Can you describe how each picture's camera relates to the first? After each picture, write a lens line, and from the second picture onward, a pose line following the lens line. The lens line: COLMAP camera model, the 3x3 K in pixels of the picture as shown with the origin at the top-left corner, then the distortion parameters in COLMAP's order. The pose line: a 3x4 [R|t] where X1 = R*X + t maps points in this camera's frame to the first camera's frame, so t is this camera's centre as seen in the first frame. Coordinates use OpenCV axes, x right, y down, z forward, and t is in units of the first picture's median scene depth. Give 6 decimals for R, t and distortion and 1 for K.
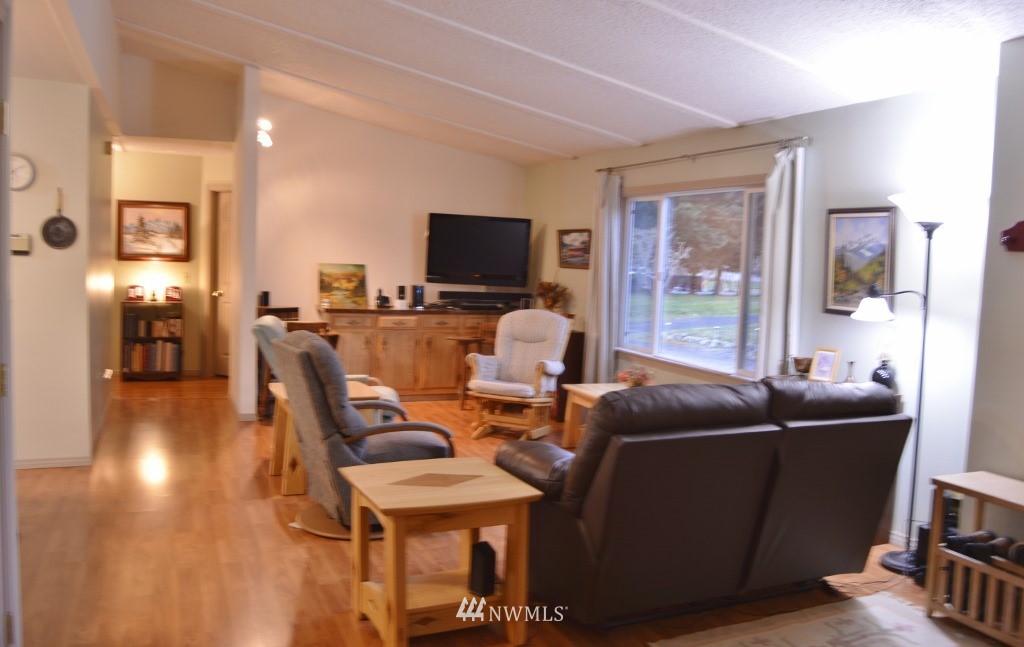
lens RADIAL K [[843.5, 0, 512.0], [0, 843.5, 323.5], [0, 0, 1]] dist [-0.094867, 0.048769]
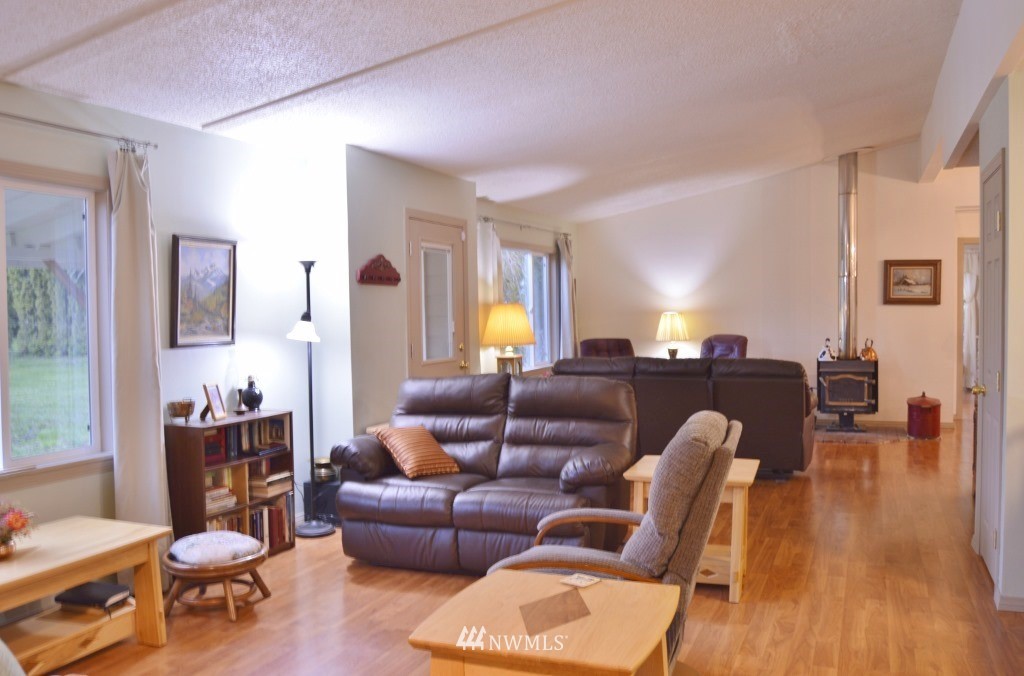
lens RADIAL K [[926.1, 0, 512.0], [0, 926.1, 338.0], [0, 0, 1]] dist [-0.017851, -0.009018]
pose [[-0.721830, -0.061945, 0.689292, -0.385442], [0.029380, 0.992345, 0.119947, -0.088961], [-0.691446, 0.106833, -0.714485, 0.973597]]
